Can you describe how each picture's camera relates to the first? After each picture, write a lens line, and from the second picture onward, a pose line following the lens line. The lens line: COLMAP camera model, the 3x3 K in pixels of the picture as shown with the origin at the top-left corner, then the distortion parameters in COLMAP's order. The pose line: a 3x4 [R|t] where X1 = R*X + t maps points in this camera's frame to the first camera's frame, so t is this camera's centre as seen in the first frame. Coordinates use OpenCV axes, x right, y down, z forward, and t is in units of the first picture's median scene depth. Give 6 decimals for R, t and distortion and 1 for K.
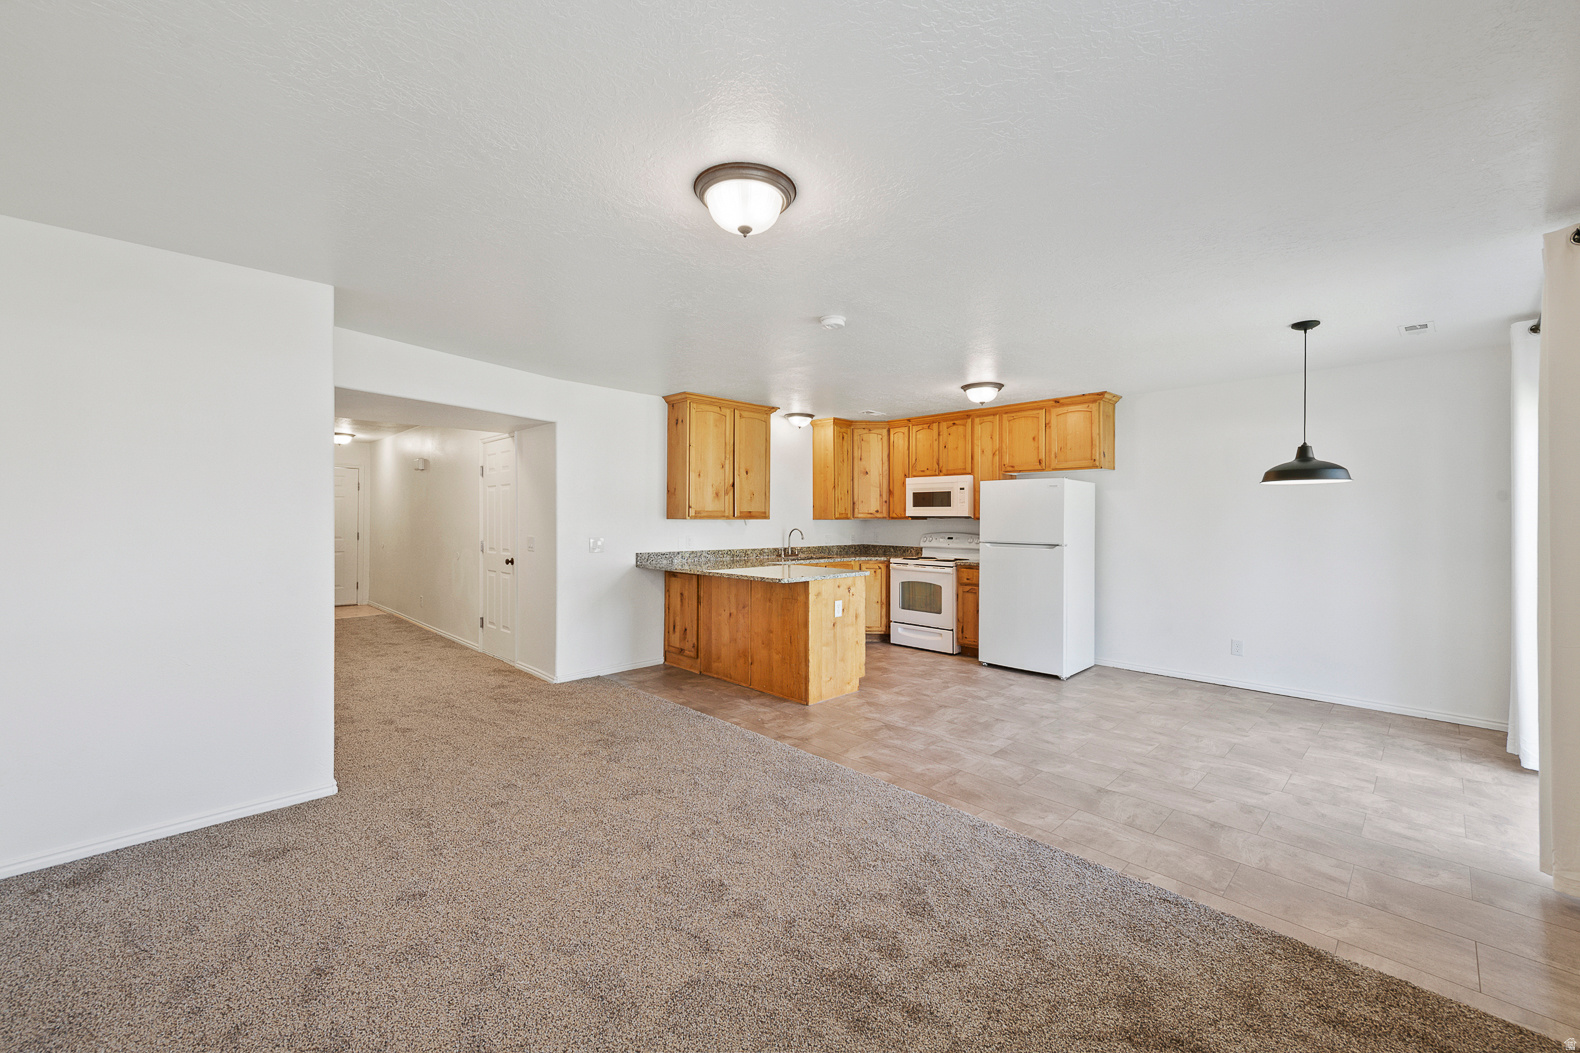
lens RADIAL K [[622.2, 0, 807.9], [0, 622.2, 513.5], [0, 0, 1]] dist [0.013695, -0.004695]
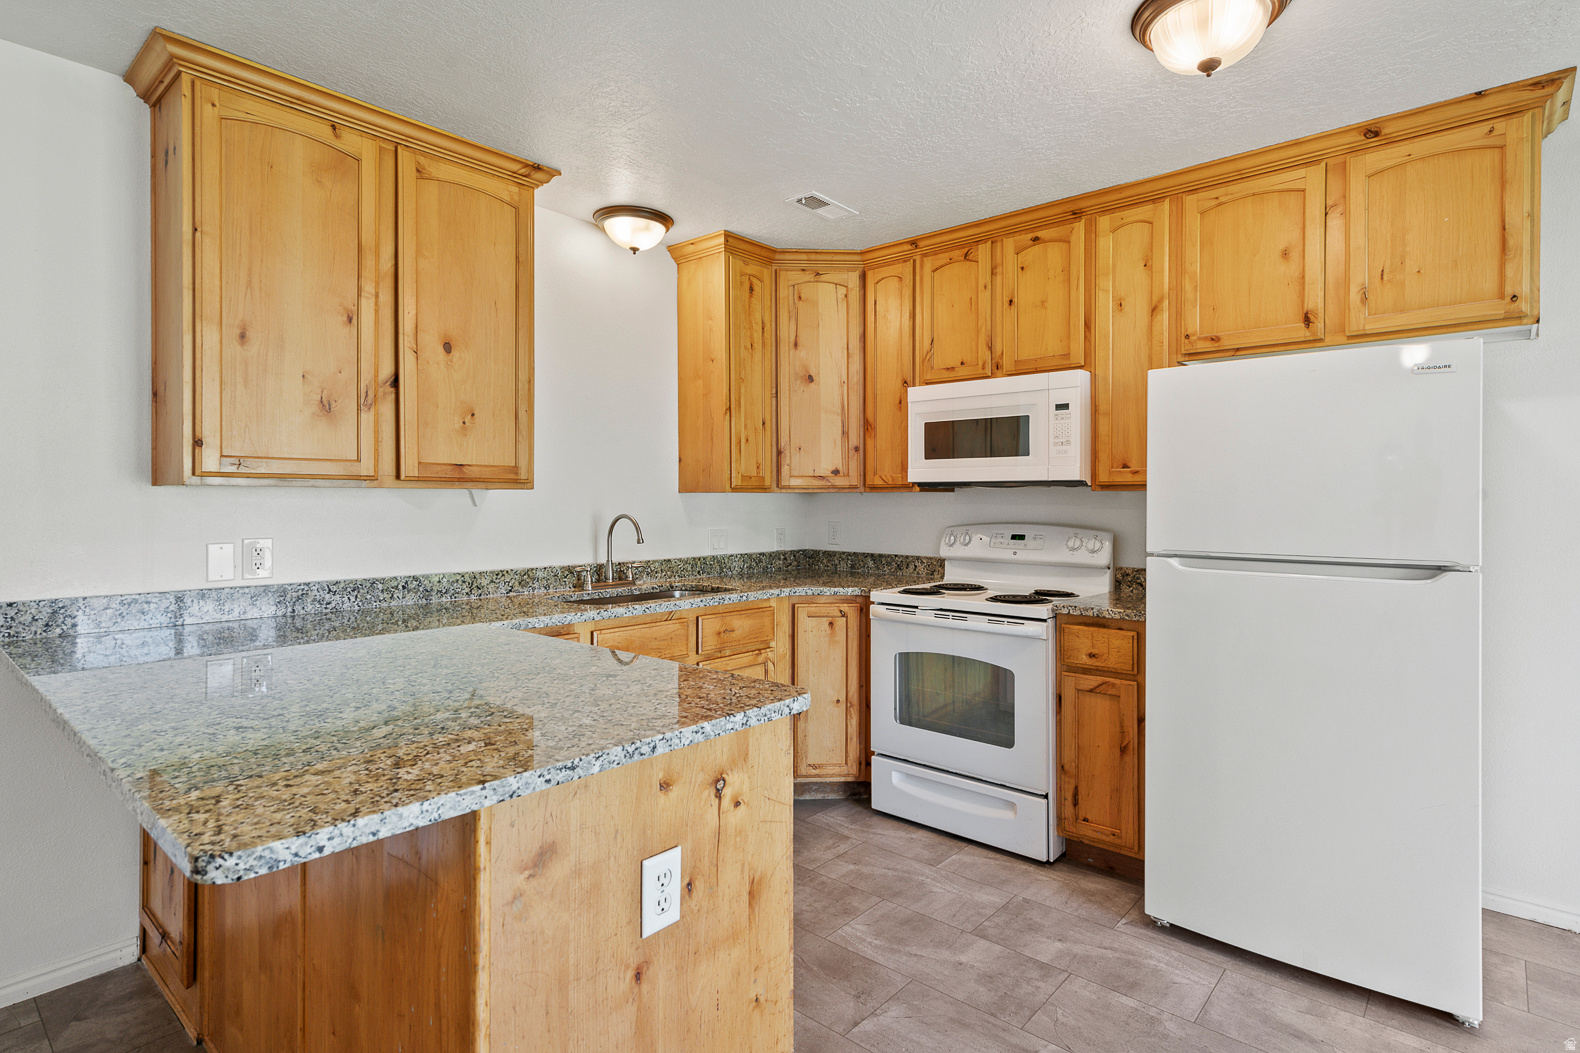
lens RADIAL K [[797.9, 0, 800.8], [0, 797.9, 502.6], [0, 0, 1]] dist [0.014610, -0.002593]
pose [[0.997427, -0.002102, 0.071653, 0.065534], [0.001301, 0.999936, 0.011216, 0.014293], [-0.071672, -0.011094, 0.997367, 0.617276]]
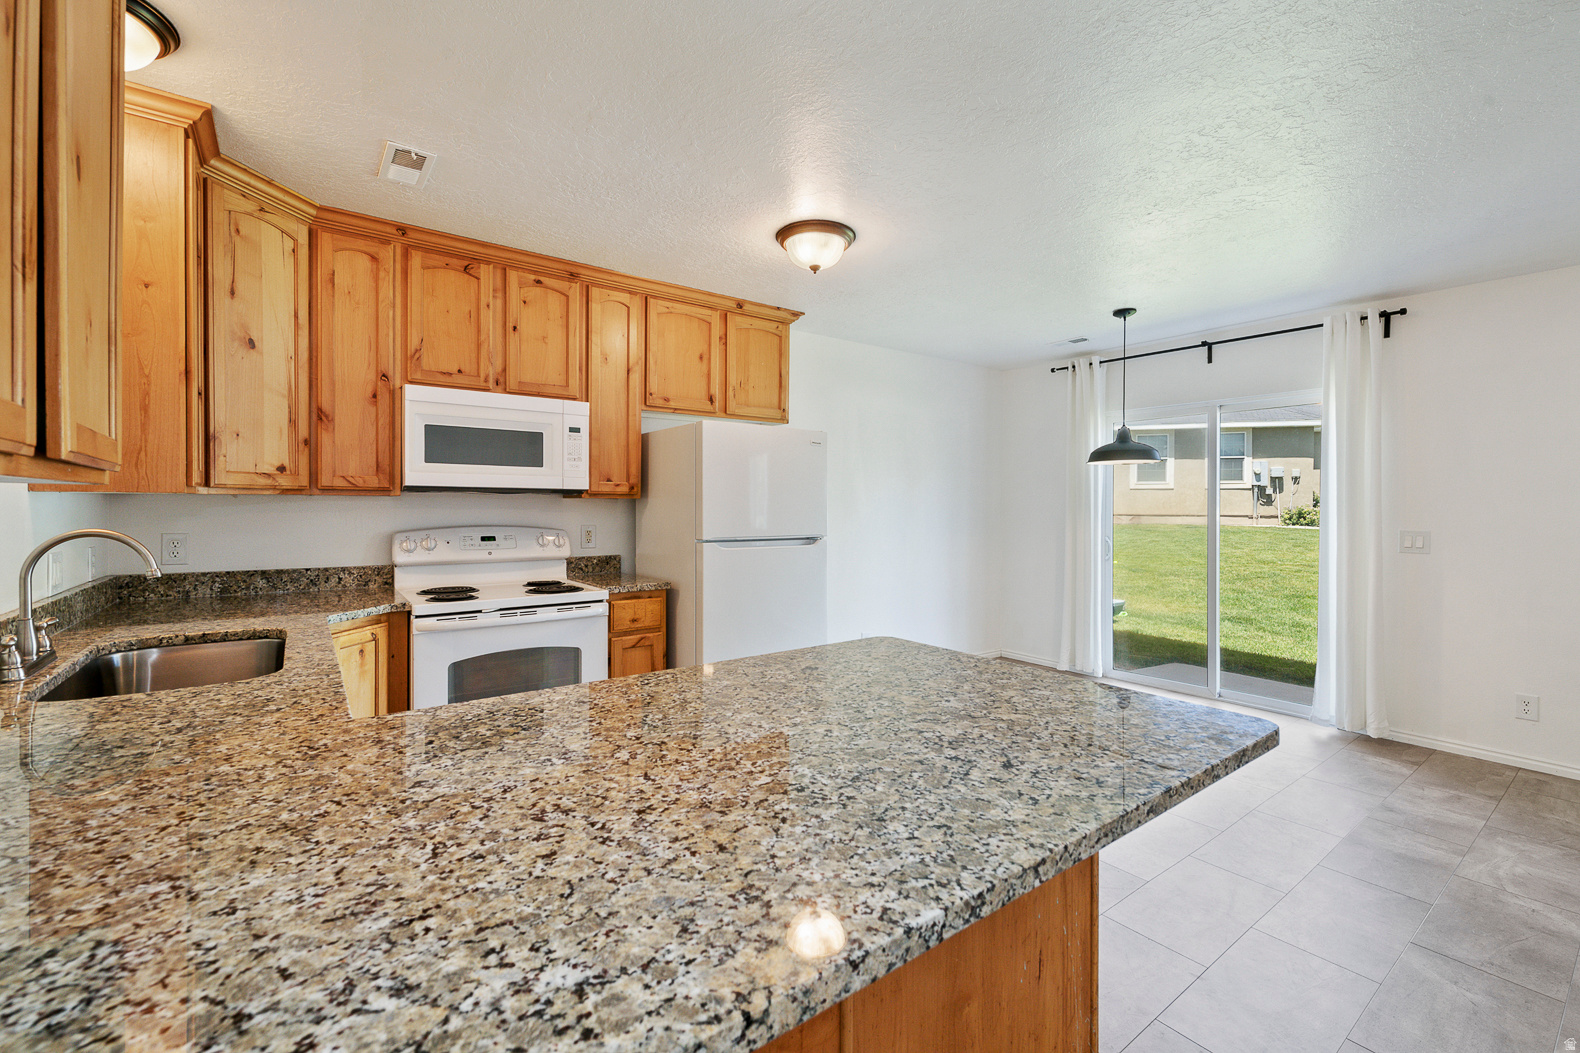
lens RADIAL K [[664.6, 0, 791.2], [0, 664.6, 512.4], [0, 0, 1]] dist [-0.001774, -0.003878]
pose [[0.147834, -0.010790, 0.988953, -0.252596], [-0.010917, 0.999862, 0.012541, 0.015917], [-0.988952, -0.012650, 0.147695, 0.890848]]
